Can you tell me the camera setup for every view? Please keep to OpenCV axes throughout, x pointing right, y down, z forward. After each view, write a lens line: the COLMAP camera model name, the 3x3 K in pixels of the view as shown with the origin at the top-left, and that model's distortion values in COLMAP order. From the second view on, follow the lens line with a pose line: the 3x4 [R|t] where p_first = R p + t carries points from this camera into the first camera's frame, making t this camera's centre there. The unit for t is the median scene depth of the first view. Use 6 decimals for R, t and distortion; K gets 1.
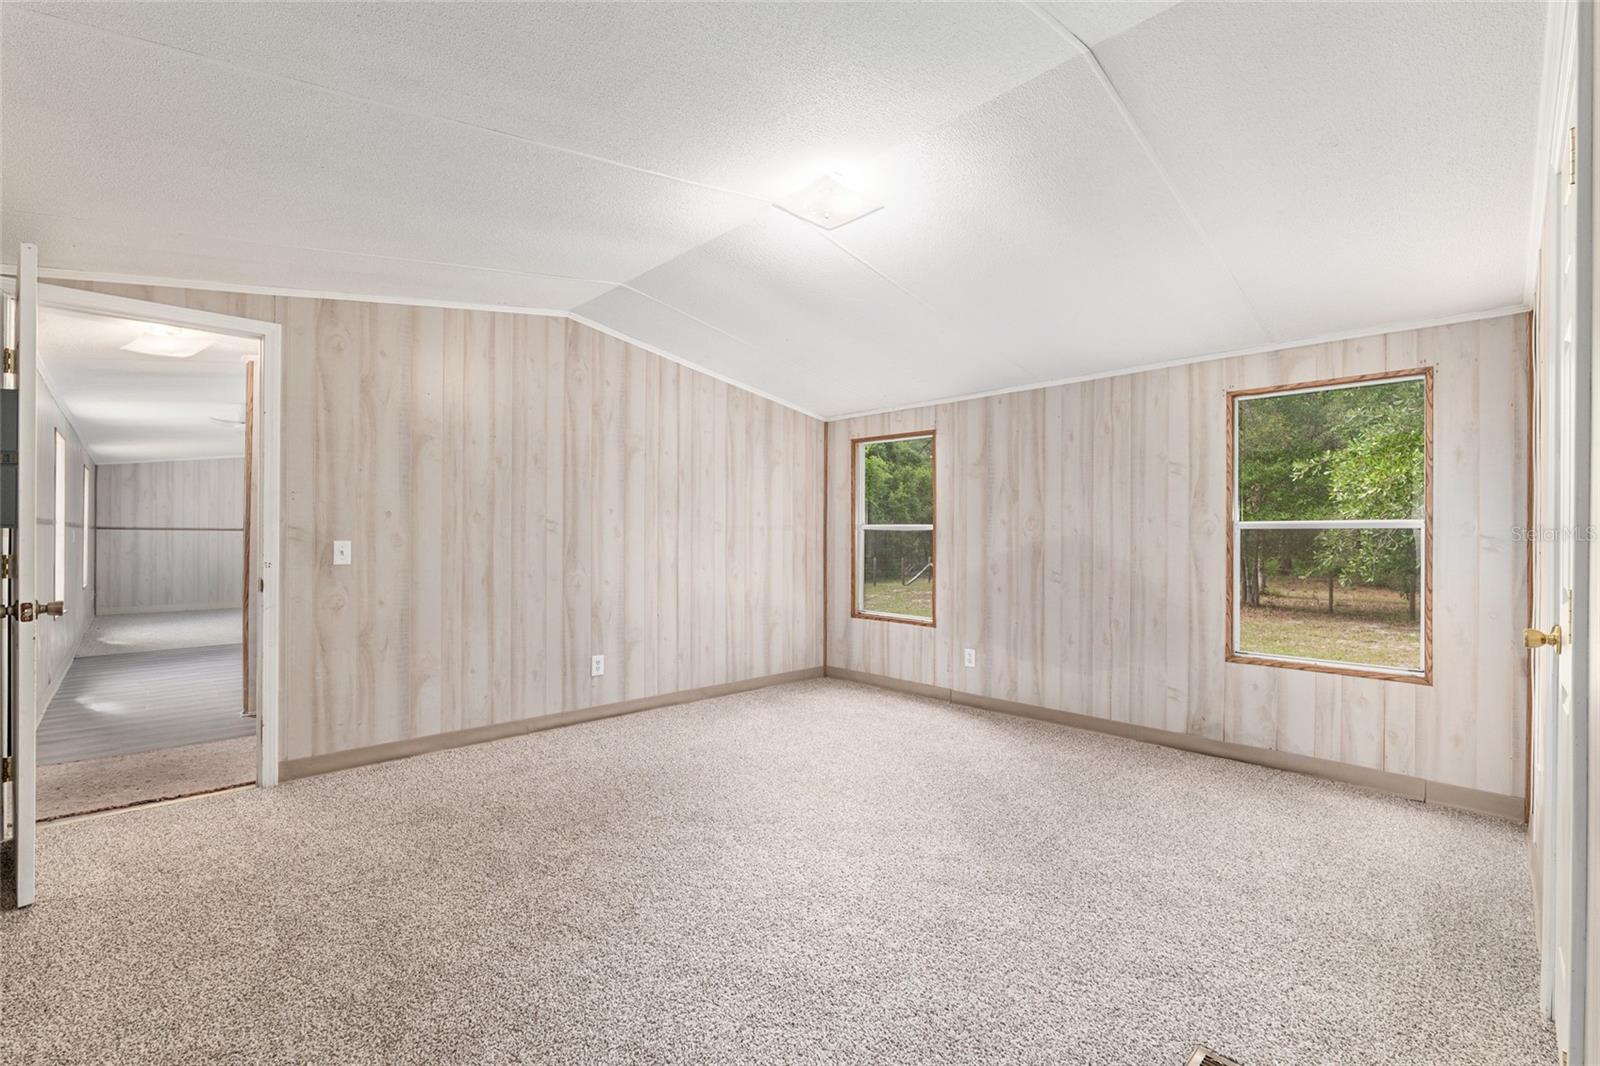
lens RADIAL K [[678.9, 0, 802.3], [0, 678.9, 535.1], [0, 0, 1]] dist [-0.006002, -0.000143]
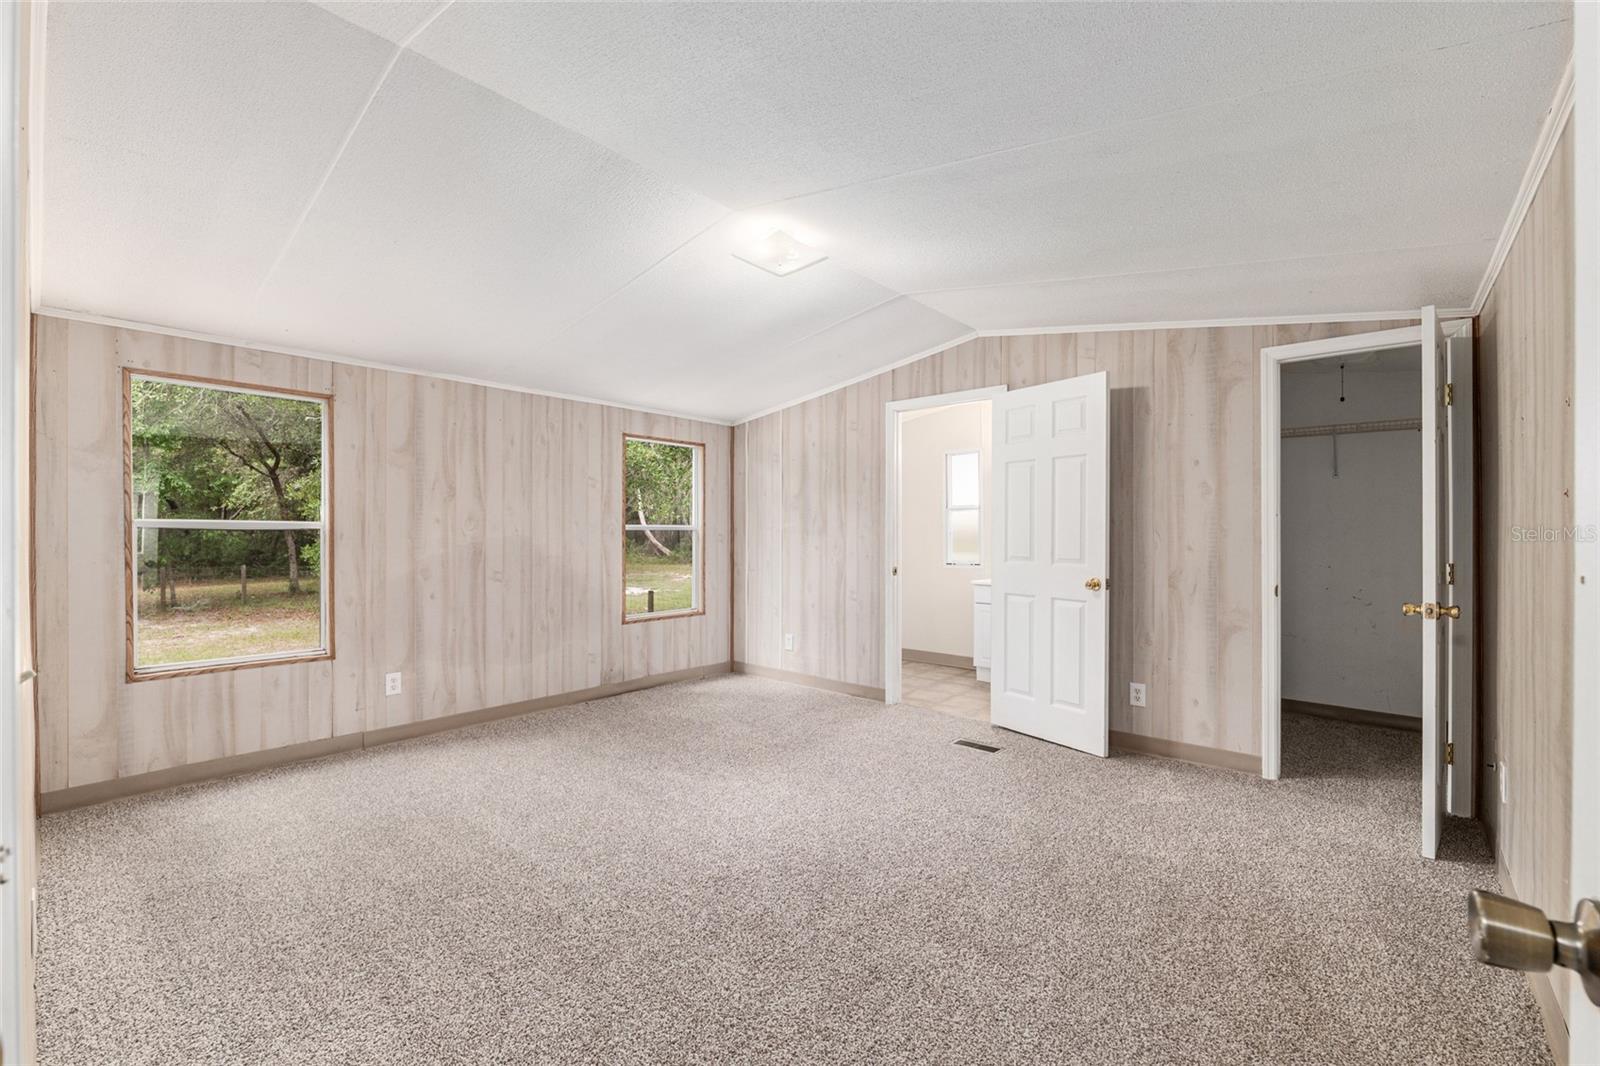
lens RADIAL K [[670.6, 0, 786.4], [0, 670.6, 540.0], [0, 0, 1]] dist [-0.014012, 0.000569]
pose [[-0.054446, -0.012339, 0.998440, -0.654061], [0.002811, 0.999918, 0.012510, -0.003913], [-0.998513, 0.003488, -0.054407, 0.623794]]
